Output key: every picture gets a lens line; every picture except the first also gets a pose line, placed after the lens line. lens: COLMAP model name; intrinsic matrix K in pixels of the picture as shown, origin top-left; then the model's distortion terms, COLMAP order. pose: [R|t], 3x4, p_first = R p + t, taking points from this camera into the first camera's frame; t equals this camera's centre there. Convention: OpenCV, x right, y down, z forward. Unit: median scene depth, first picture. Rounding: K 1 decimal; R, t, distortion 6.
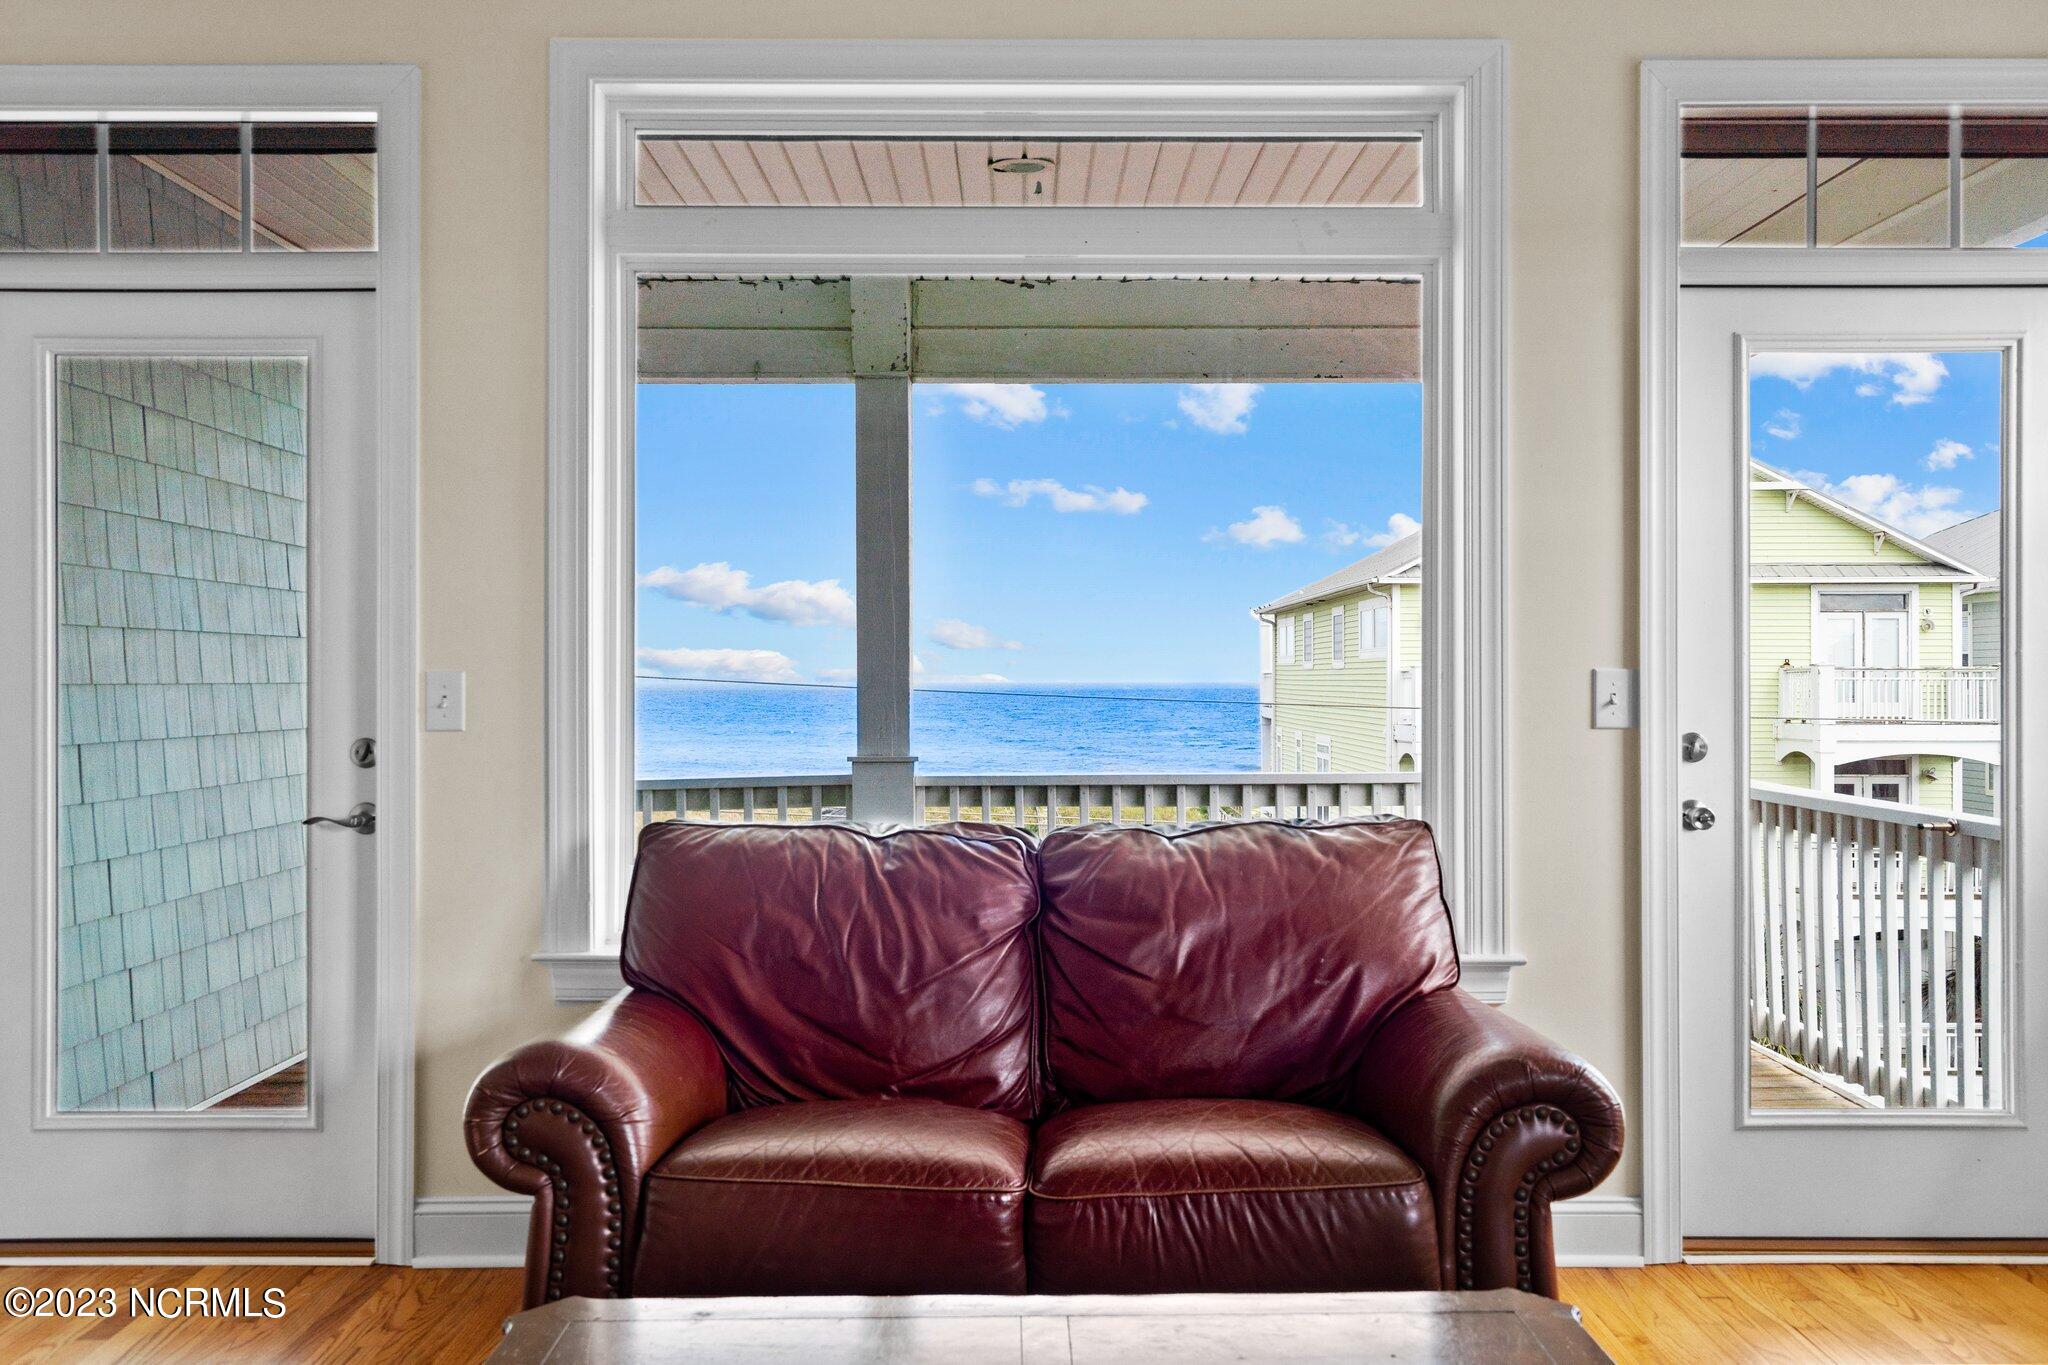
lens RADIAL K [[1582.9, 0, 1025.9], [0, 1582.9, 695.1], [0, 0, 1]] dist [0.011118, 0.011905]
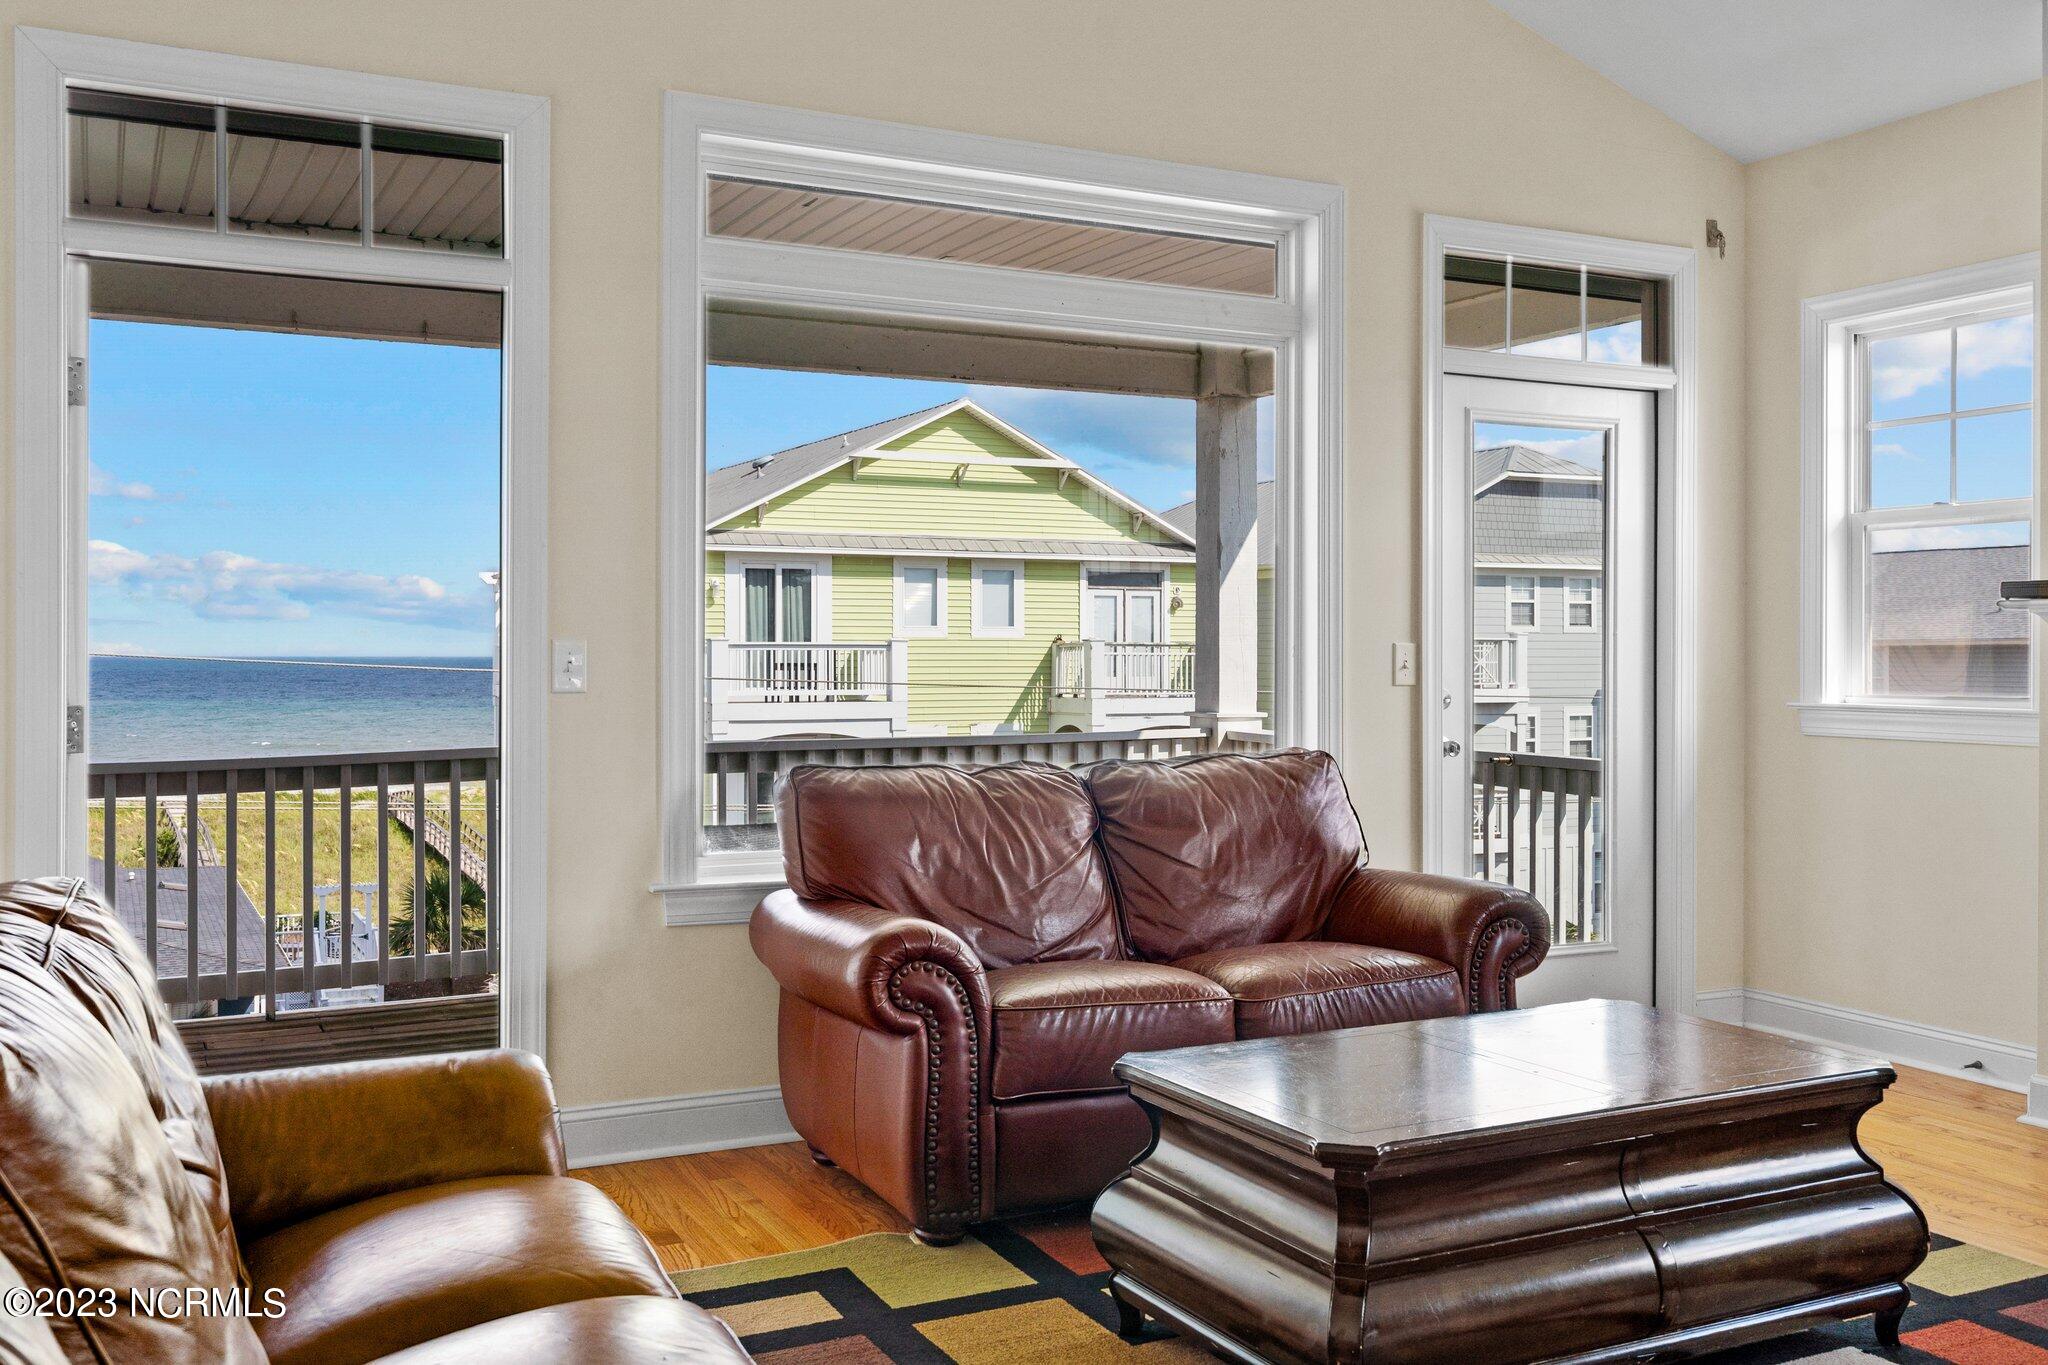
lens RADIAL K [[1811.8, 0, 1030.9], [0, 1811.8, 665.8], [0, 0, 1]] dist [0.059704, -0.002528]
pose [[0.894282, -0.000118, 0.447504, -0.727385], [0.001466, 0.999995, -0.002666, 0.008648], [-0.447501, 0.003040, 0.894278, -0.327018]]
